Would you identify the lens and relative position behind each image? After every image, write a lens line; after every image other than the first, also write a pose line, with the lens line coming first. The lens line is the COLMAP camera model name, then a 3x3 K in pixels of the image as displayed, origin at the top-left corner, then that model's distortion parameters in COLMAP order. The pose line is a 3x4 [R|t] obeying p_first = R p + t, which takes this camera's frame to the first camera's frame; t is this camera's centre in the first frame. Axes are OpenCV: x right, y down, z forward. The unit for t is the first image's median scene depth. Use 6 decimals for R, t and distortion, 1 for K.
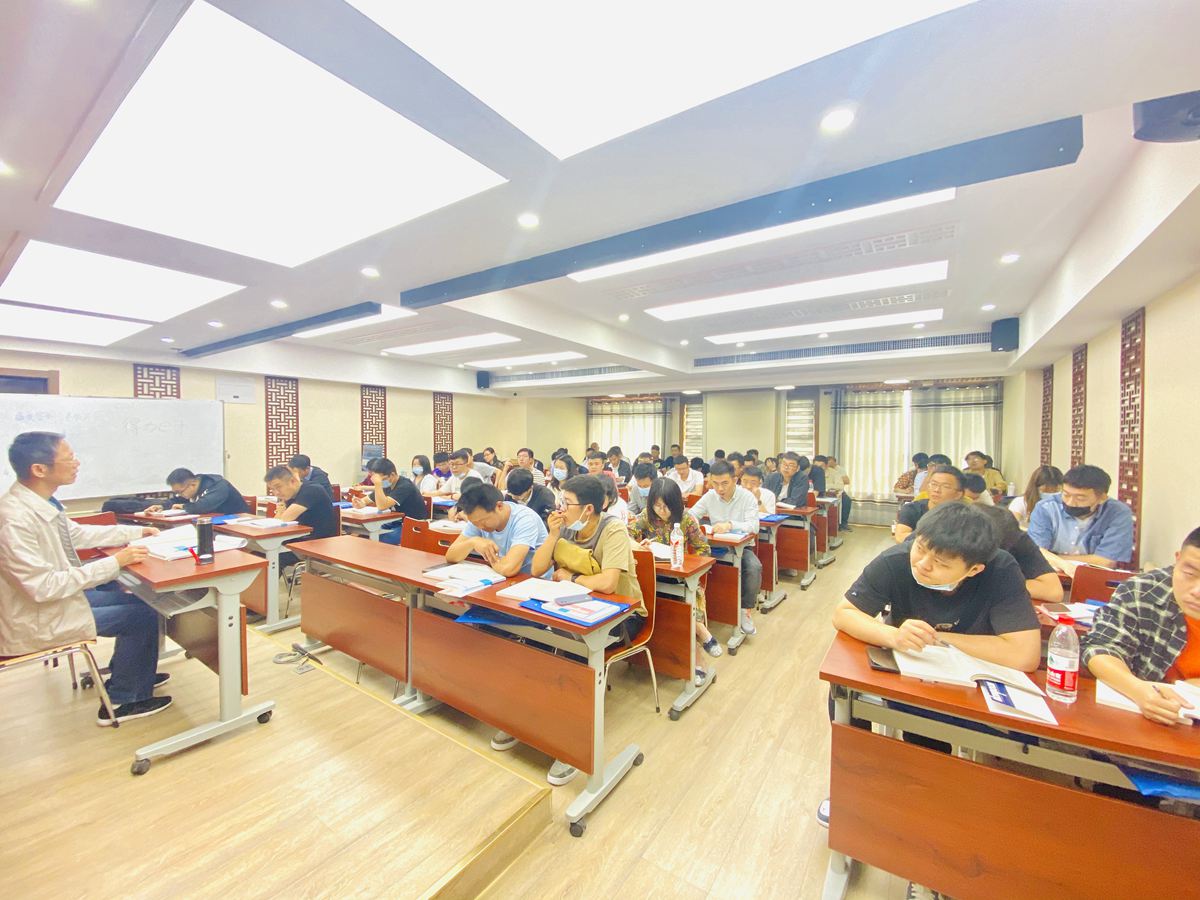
lens RADIAL K [[485.4, 0, 601.0], [0, 485.4, 446.9], [0, 0, 1]] dist [-0.000080, -0.000004]
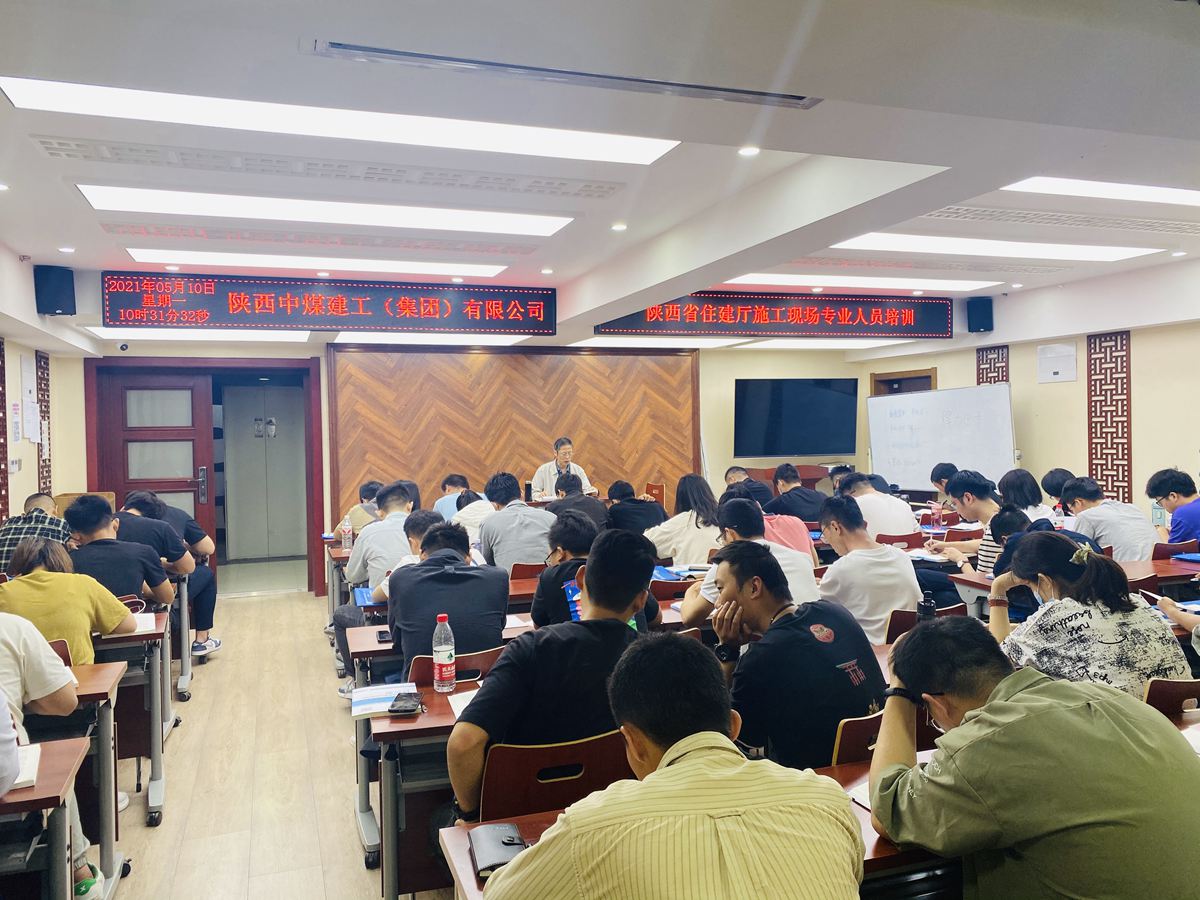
lens RADIAL K [[917.9, 0, 598.9], [0, 917.9, 445.9], [0, 0, 1]] dist [-0.000749, -0.000217]
pose [[-0.590347, 0.014124, -0.807026, 0.678696], [-0.012402, 0.999570, 0.026566, -0.024254], [0.807054, 0.025692, -0.589918, 1.196019]]
